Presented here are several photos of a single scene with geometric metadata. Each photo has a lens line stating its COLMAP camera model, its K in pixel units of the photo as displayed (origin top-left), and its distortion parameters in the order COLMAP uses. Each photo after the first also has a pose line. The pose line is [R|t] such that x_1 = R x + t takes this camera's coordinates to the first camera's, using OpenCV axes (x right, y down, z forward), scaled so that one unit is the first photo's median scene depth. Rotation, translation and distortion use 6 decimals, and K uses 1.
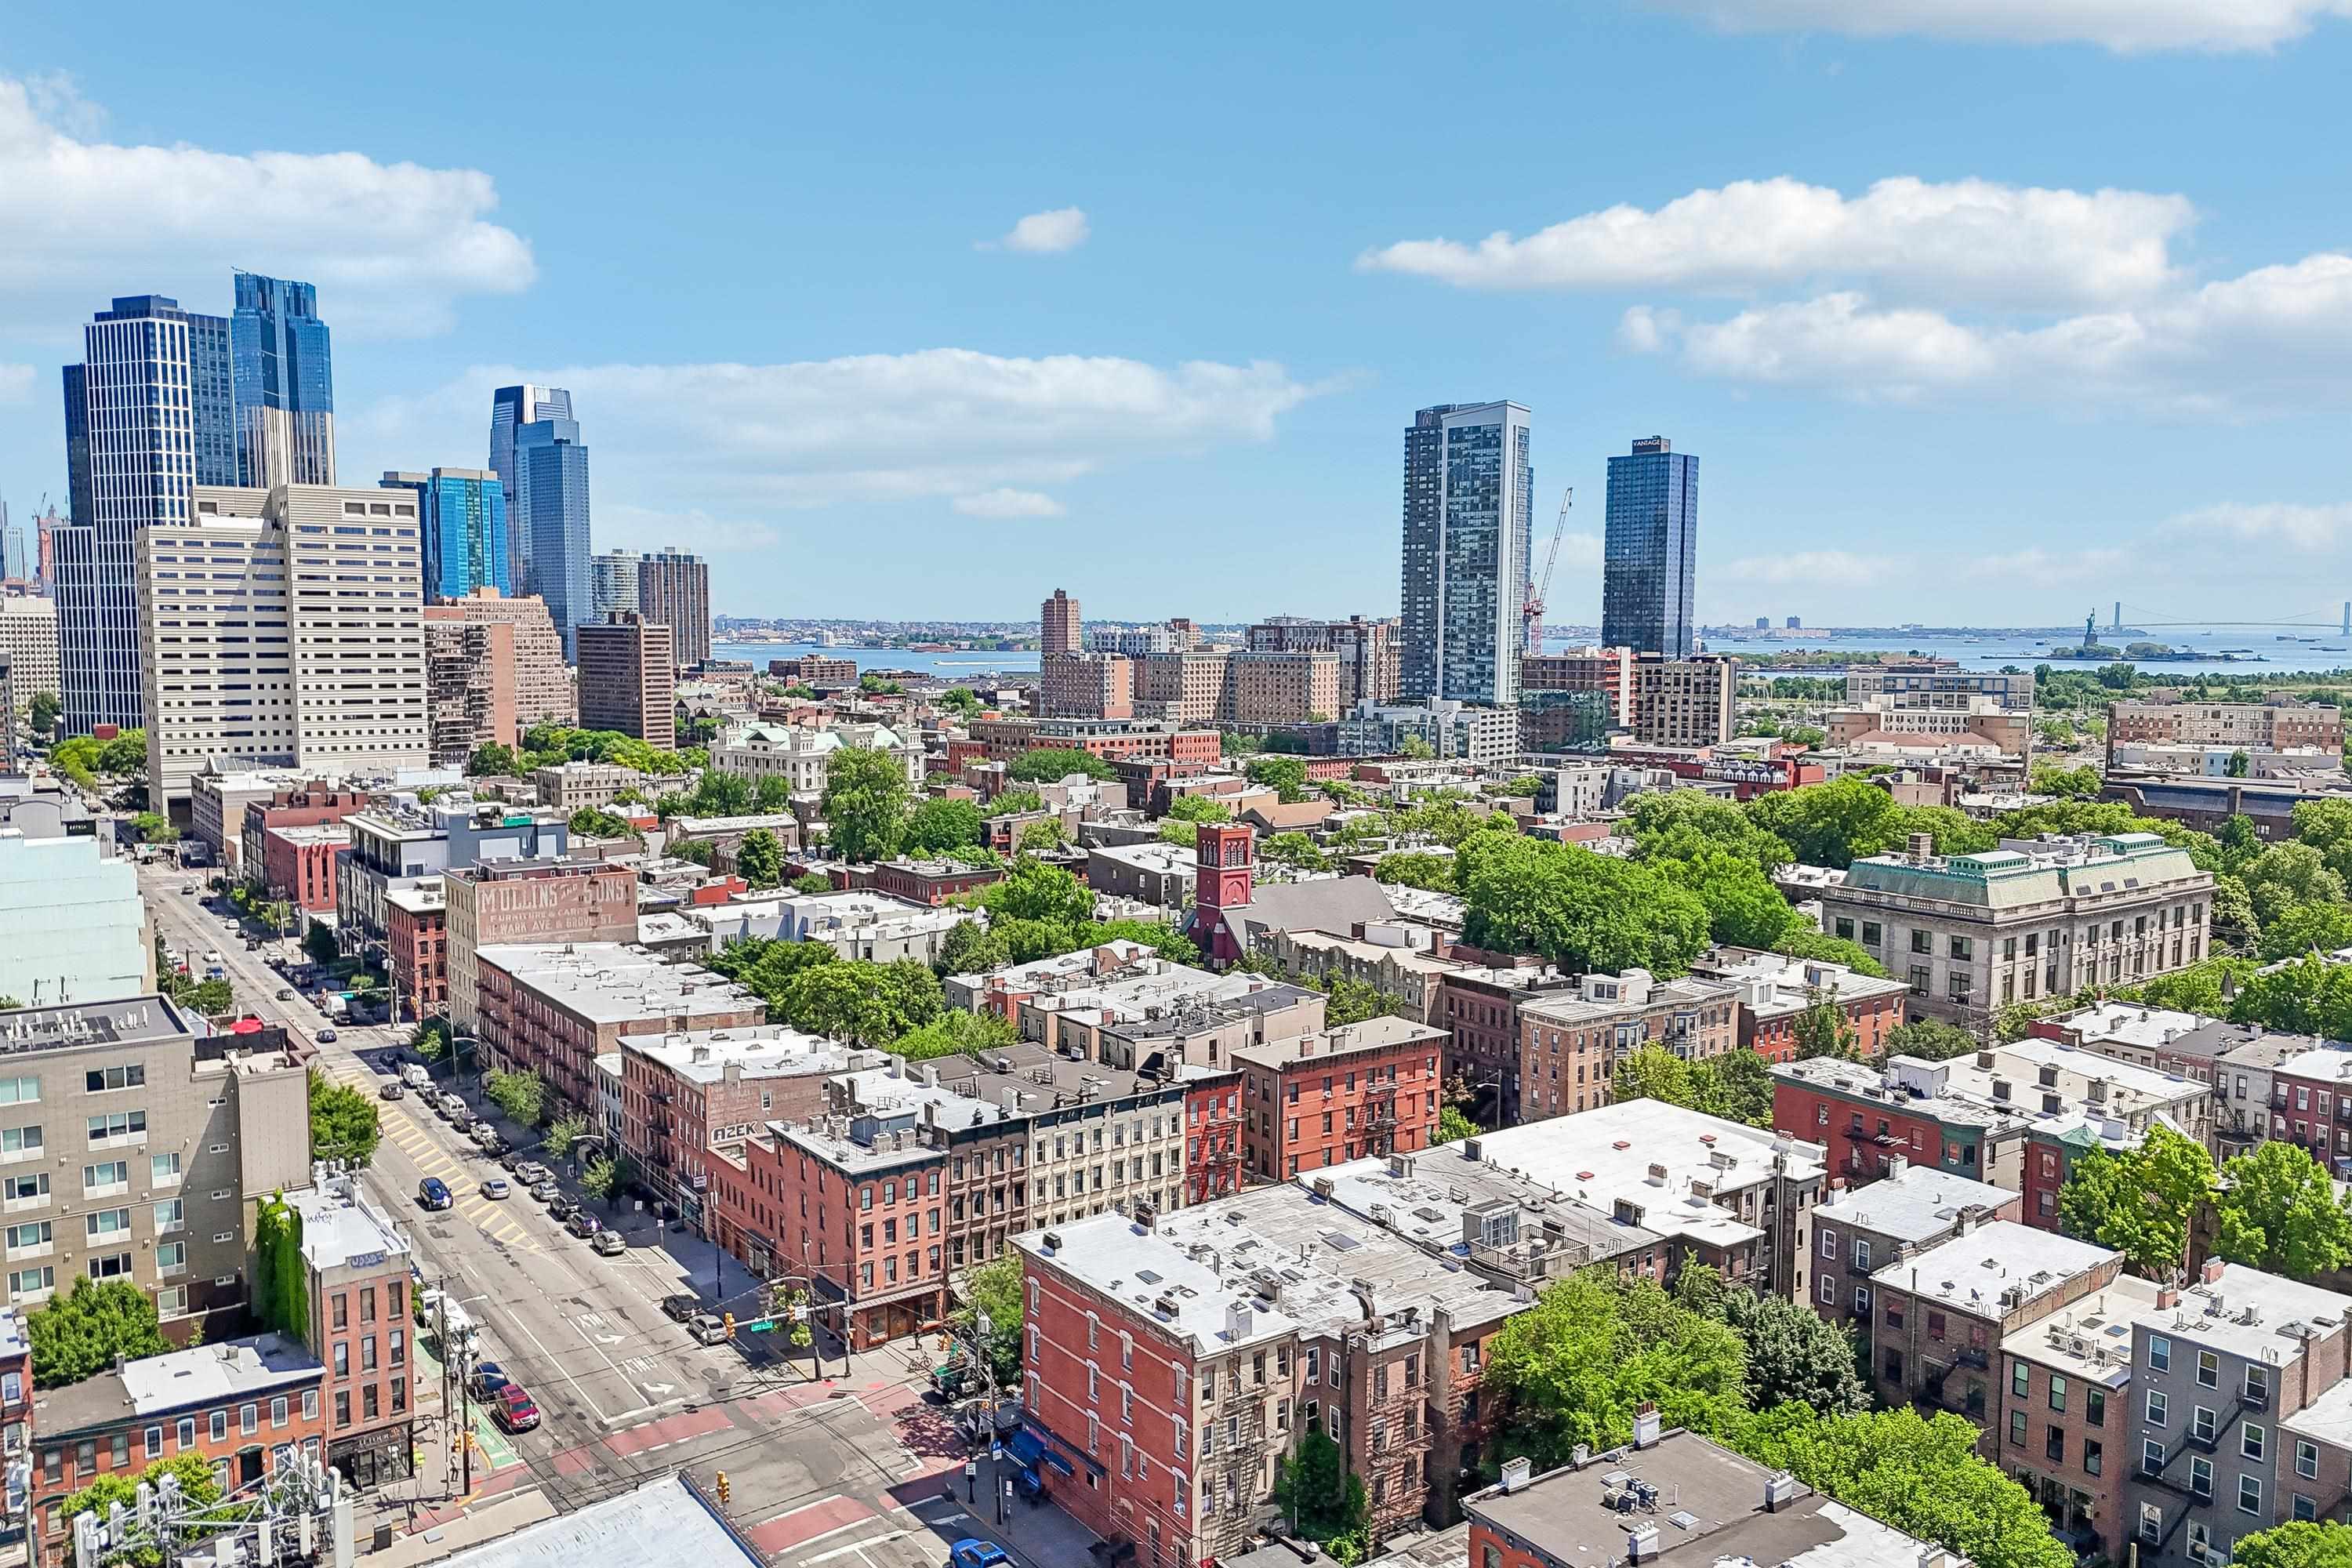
lens RADIAL K [[1737.2, 0, 1167.1], [0, 1737.2, 784.4], [0, 0, 1]] dist [0.083292, -0.088959]
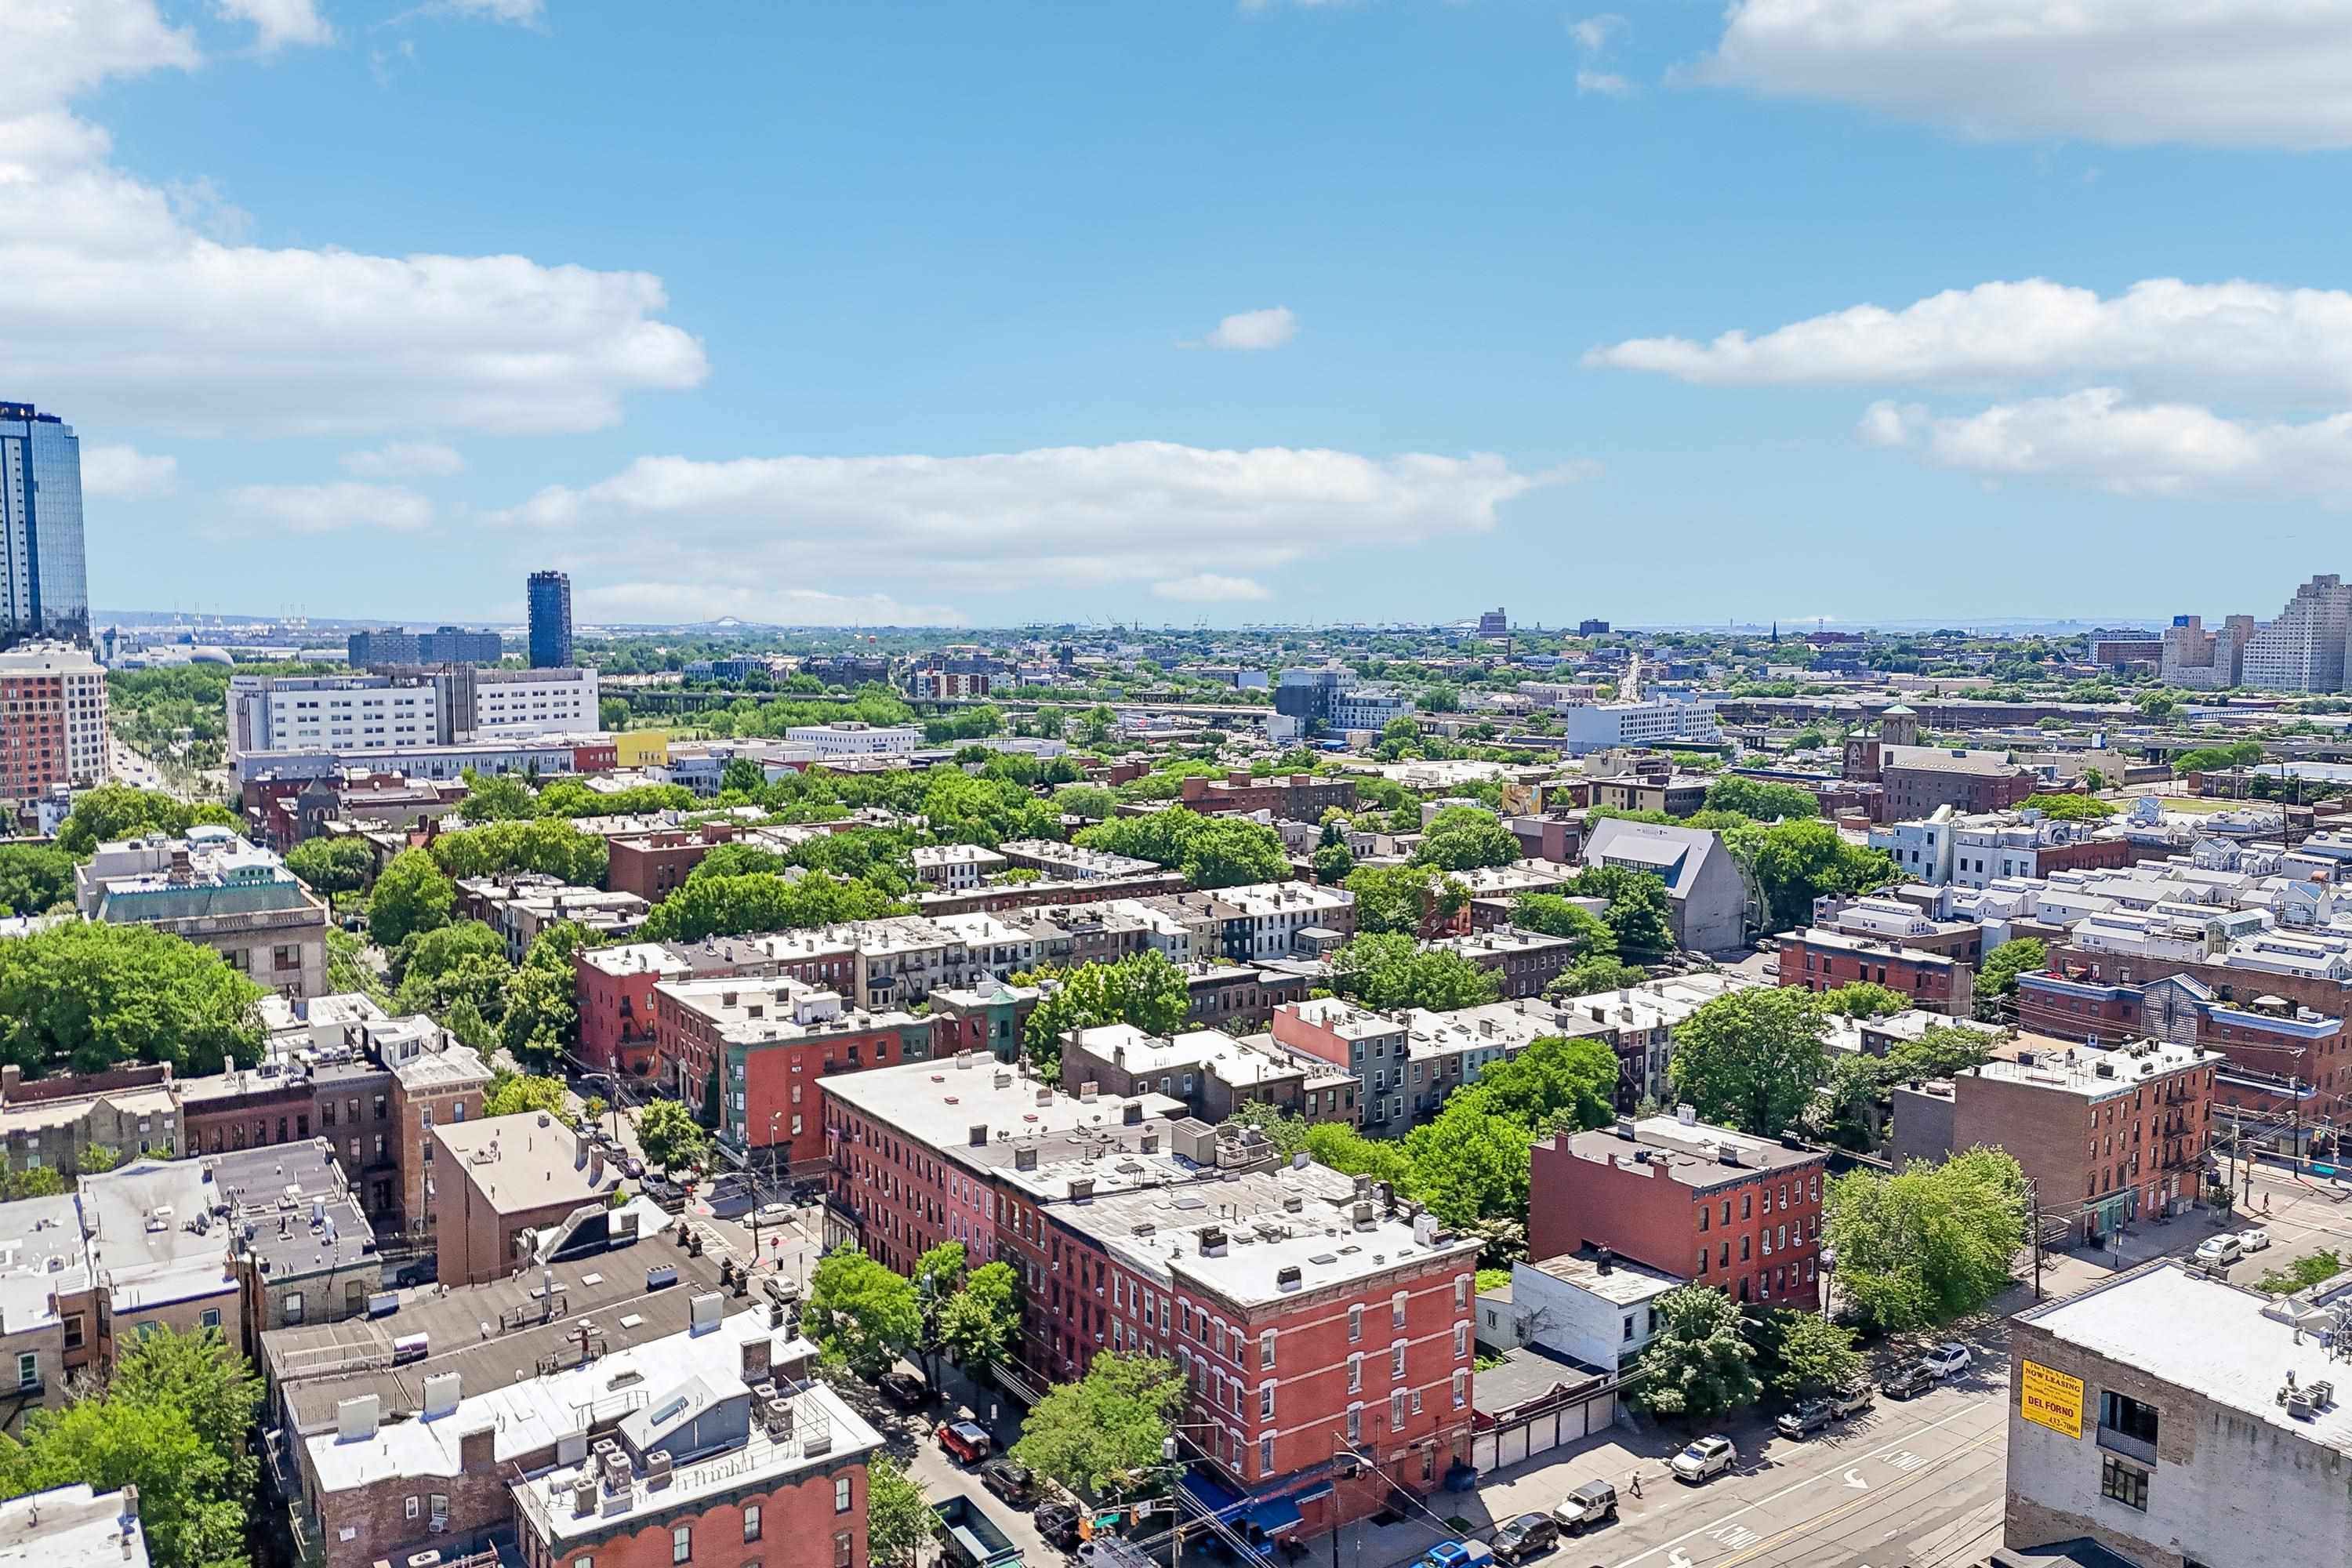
lens RADIAL K [[1731.5, 0, 1167.3], [0, 1731.5, 785.5], [0, 0, 1]] dist [0.095214, -0.113772]
pose [[0.014604, -0.095902, 0.995284, -0.240653], [0.087981, 0.991652, 0.094261, -0.023412], [-0.996015, 0.086189, 0.022920, 0.251566]]
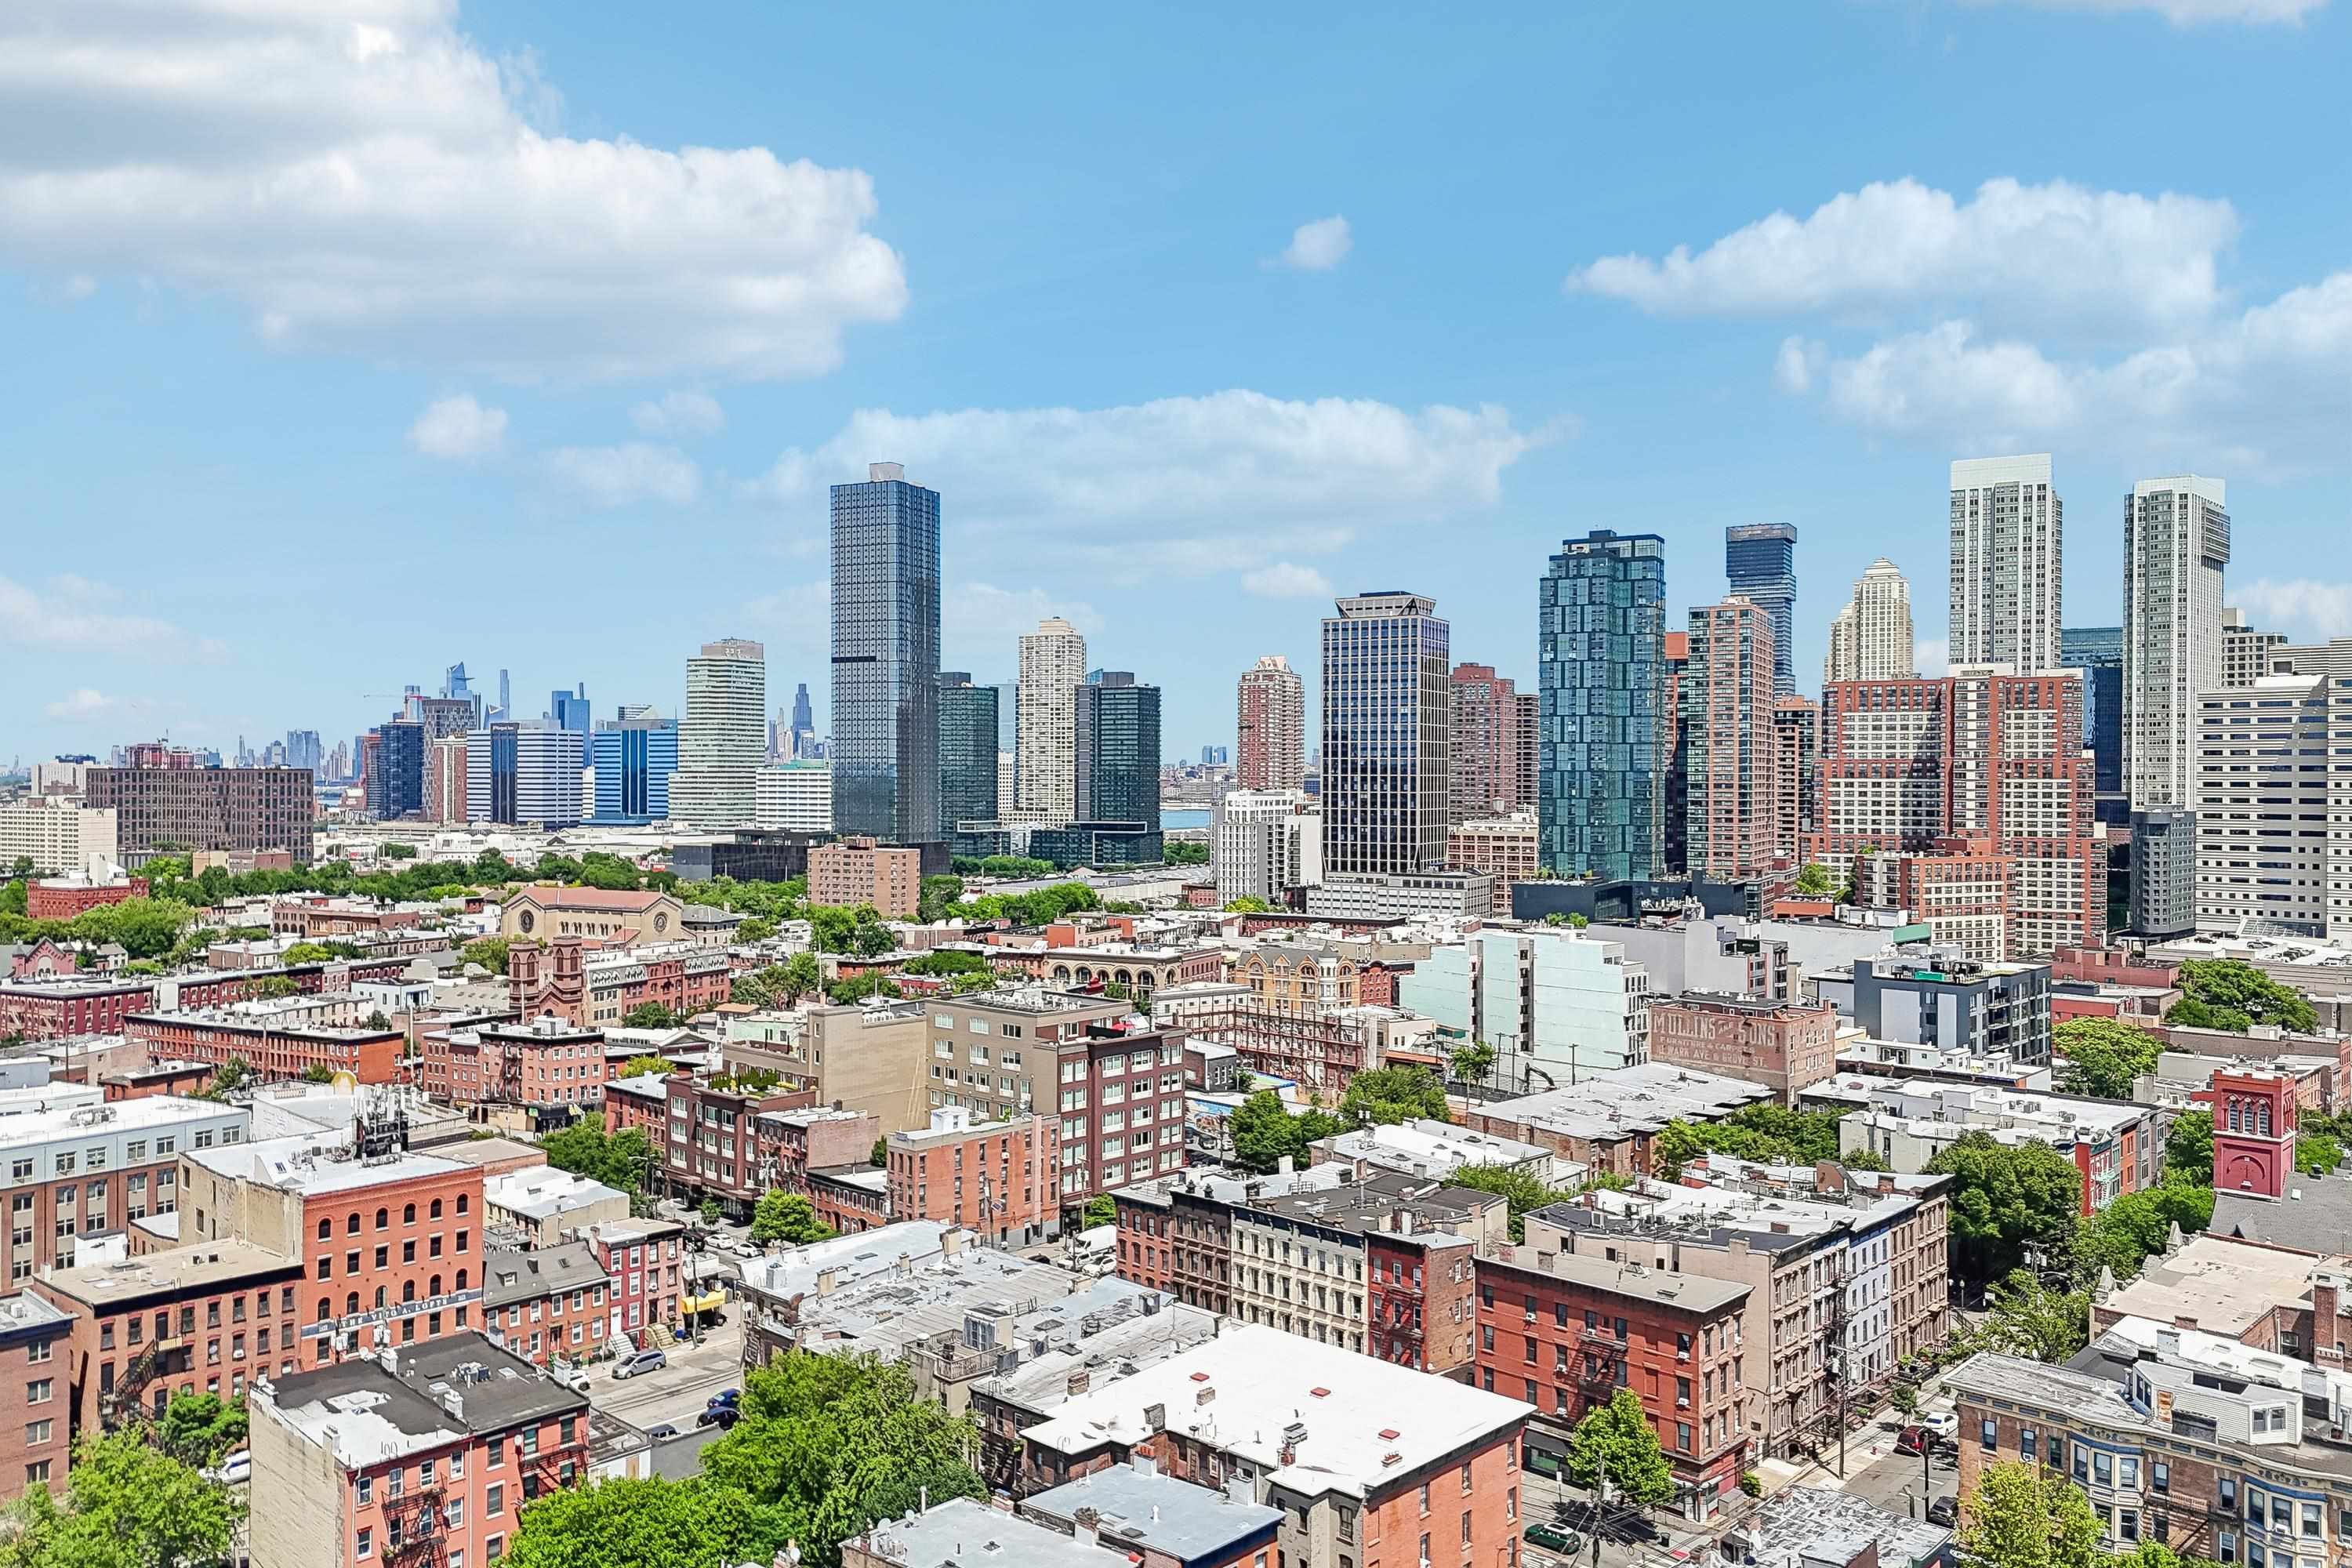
lens RADIAL K [[1735.6, 0, 1170.9], [0, 1735.6, 796.0], [0, 0, 1]] dist [0.069634, -0.050616]
pose [[0.177905, 0.007741, -0.984017, 0.323911], [-0.092993, 0.995626, -0.008980, -0.019282], [0.979644, 0.093104, 0.177847, 0.230530]]
